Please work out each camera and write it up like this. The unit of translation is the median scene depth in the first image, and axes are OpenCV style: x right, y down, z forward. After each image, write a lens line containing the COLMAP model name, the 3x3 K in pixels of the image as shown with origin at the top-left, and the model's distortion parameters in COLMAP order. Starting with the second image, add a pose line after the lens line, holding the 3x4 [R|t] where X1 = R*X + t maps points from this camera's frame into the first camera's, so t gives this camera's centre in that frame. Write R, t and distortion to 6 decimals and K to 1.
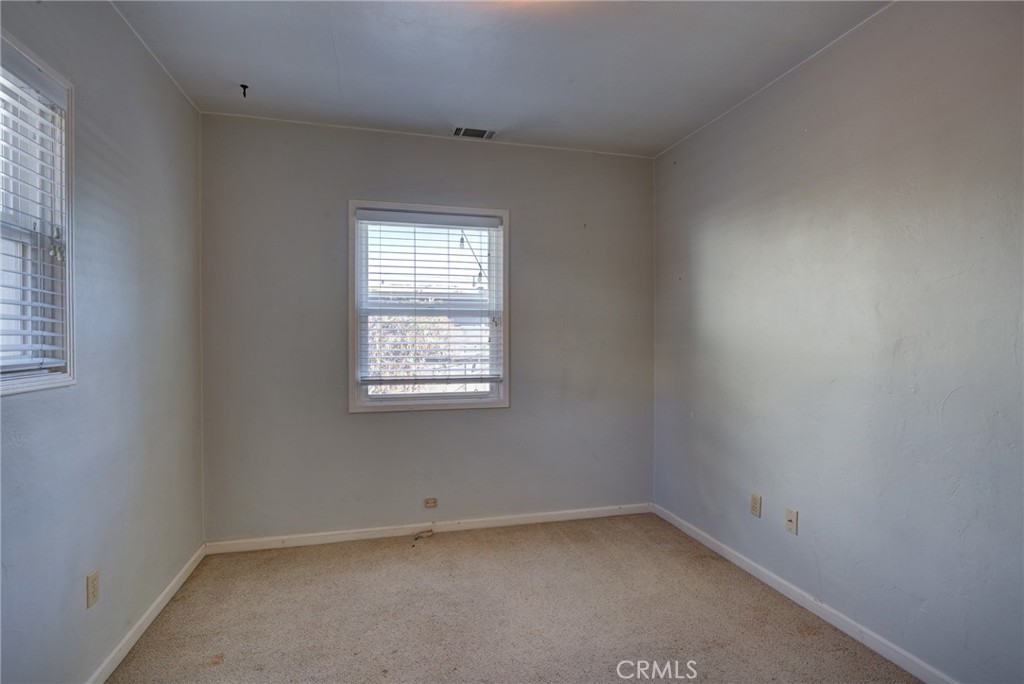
lens RADIAL K [[508.7, 0, 512.2], [0, 508.7, 339.6], [0, 0, 1]] dist [-0.016900, 0.005603]
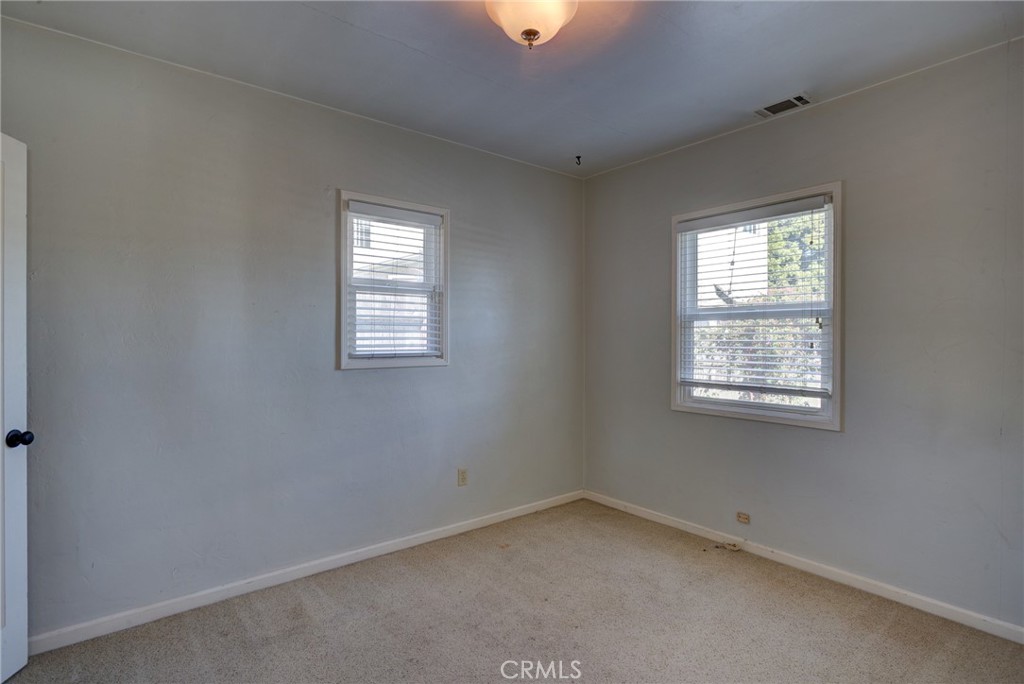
lens RADIAL K [[508.7, 0, 514.6], [0, 508.7, 340.9], [0, 0, 1]] dist [-0.016900, 0.005603]
pose [[0.405049, 0.004342, -0.914285, 0.534246], [-0.008726, 0.999962, 0.000883, -0.003741], [0.914253, 0.007620, 0.405071, 0.235647]]
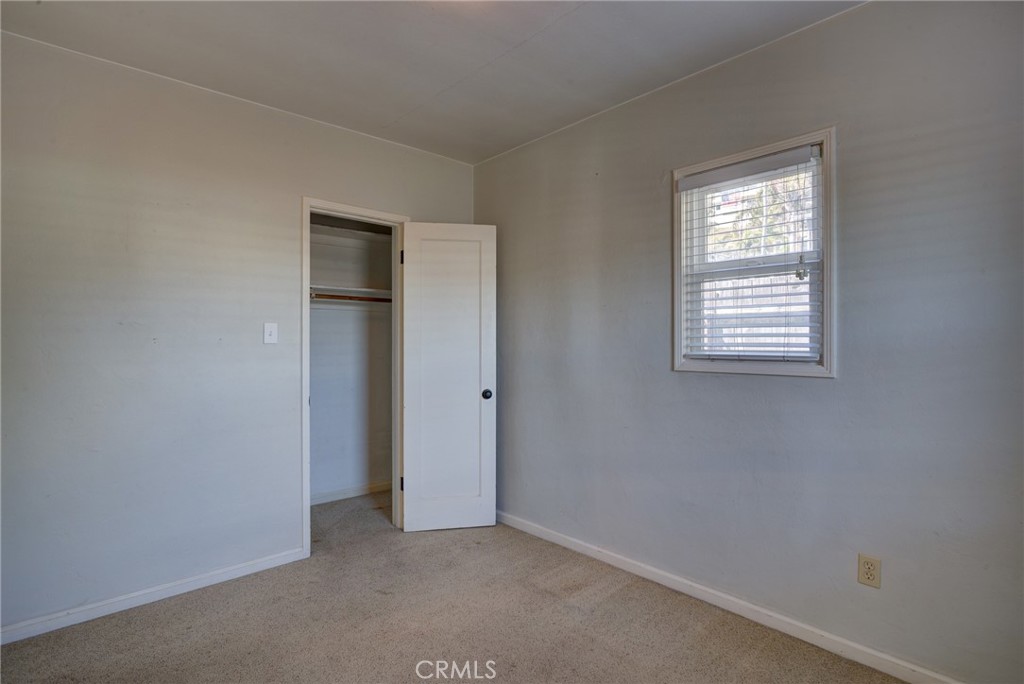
lens RADIAL K [[508.7, 0, 512.3], [0, 508.7, 342.2], [0, 0, 1]] dist [-0.016900, 0.005603]
pose [[-0.893649, 0.007158, -0.448710, 0.184255], [0.001892, 0.999924, 0.012184, -0.004952], [0.448763, 0.010039, -0.893594, 0.916092]]
